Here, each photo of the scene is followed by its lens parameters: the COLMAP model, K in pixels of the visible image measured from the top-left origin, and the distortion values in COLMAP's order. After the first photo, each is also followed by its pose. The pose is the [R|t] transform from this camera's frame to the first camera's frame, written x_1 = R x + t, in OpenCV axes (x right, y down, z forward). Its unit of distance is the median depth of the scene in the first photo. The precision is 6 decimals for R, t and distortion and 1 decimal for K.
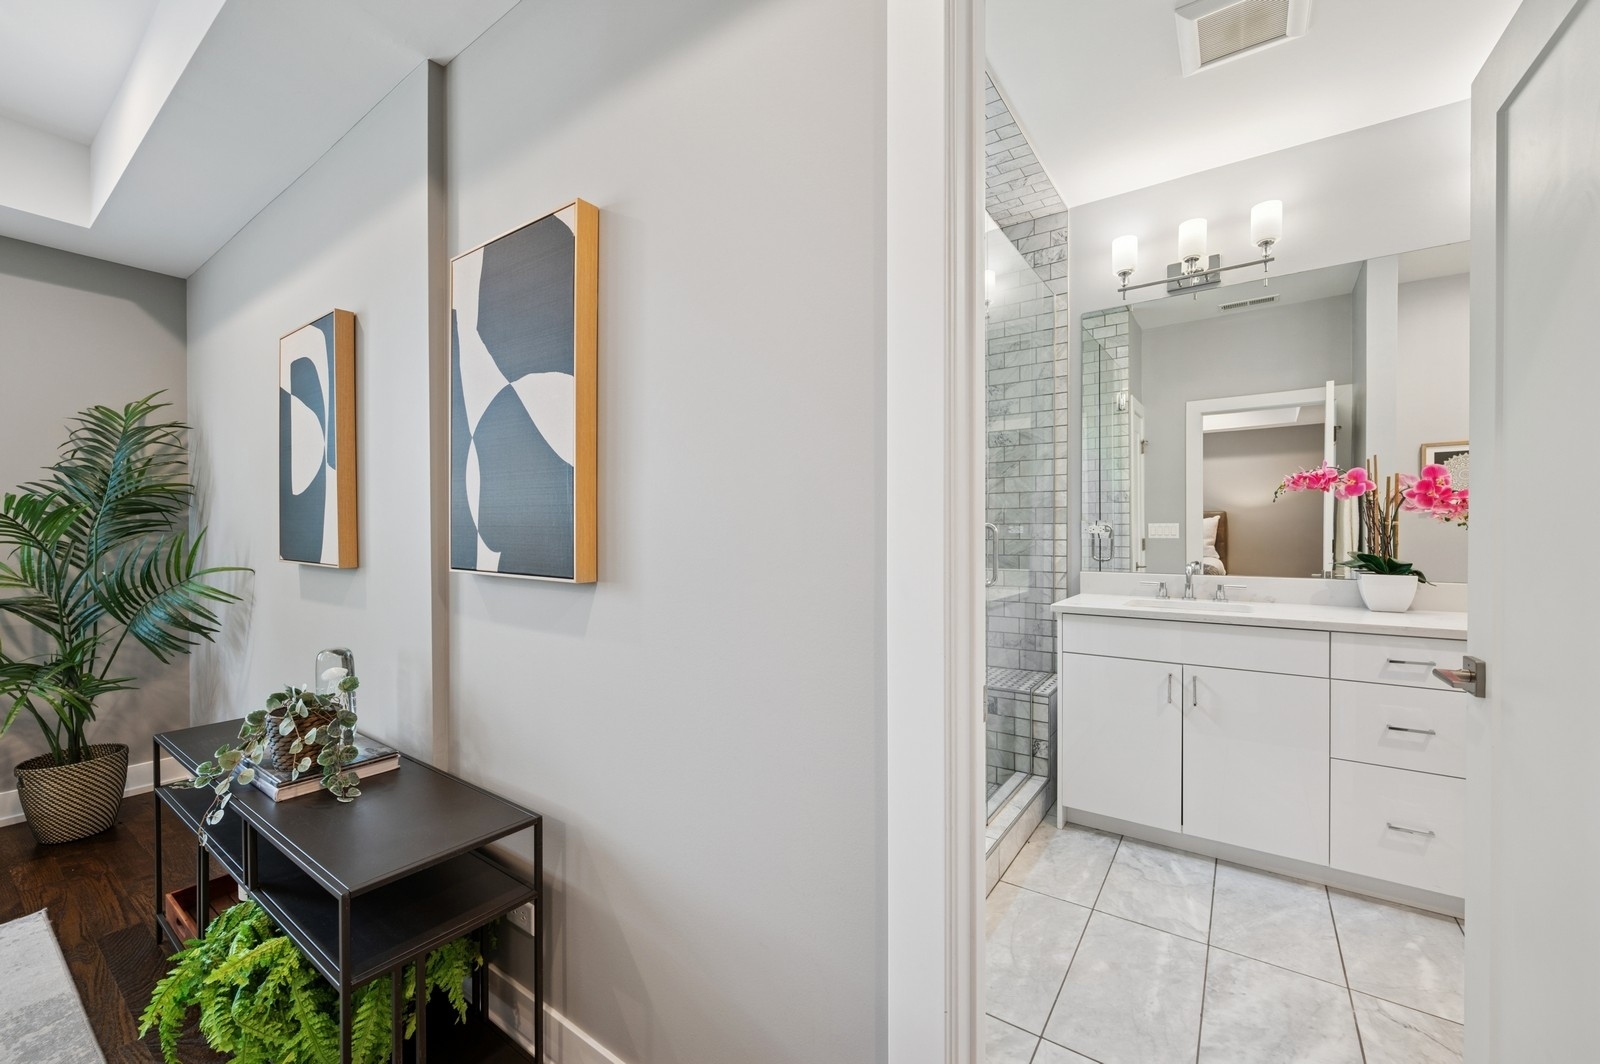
lens RADIAL K [[638.2, 0, 798.3], [0, 638.2, 538.3], [0, 0, 1]] dist [-0.003449, 0.000221]
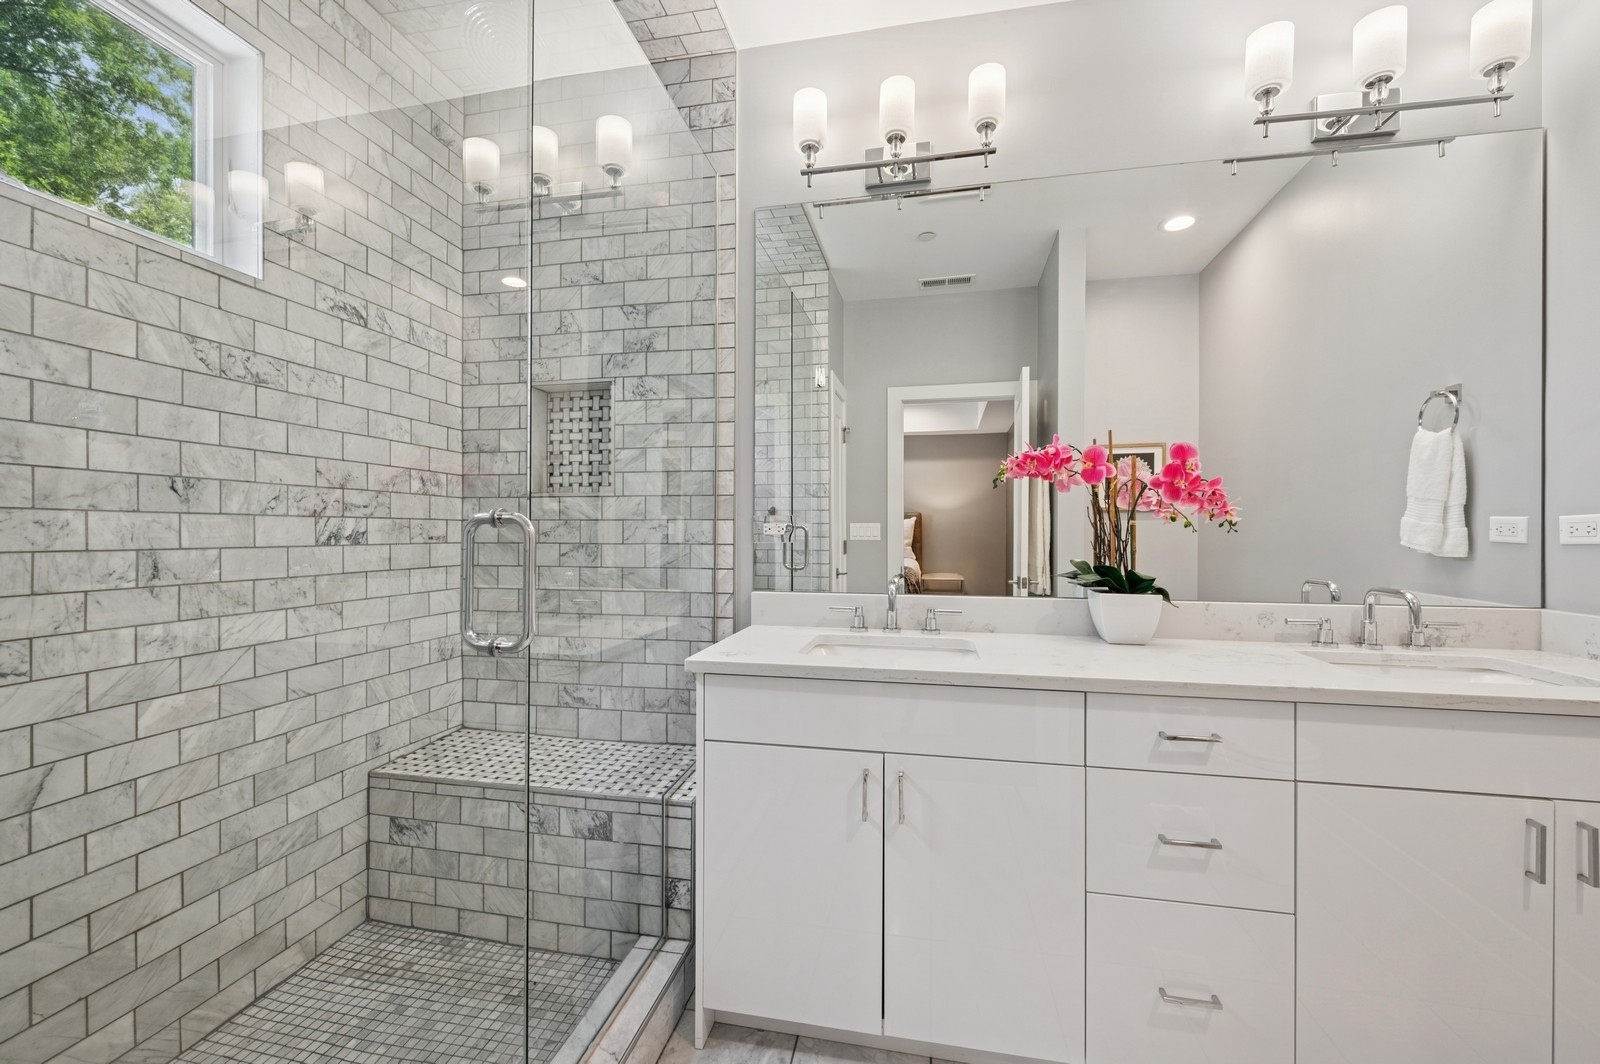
lens RADIAL K [[638.2, 0, 802.4], [0, 638.2, 533.0], [0, 0, 1]] dist [-0.003449, 0.000221]
pose [[0.915570, 0.004763, 0.402130, 0.237614], [-0.001587, 0.999965, -0.008232, -0.004332], [-0.402156, 0.006899, 0.915545, 0.391883]]
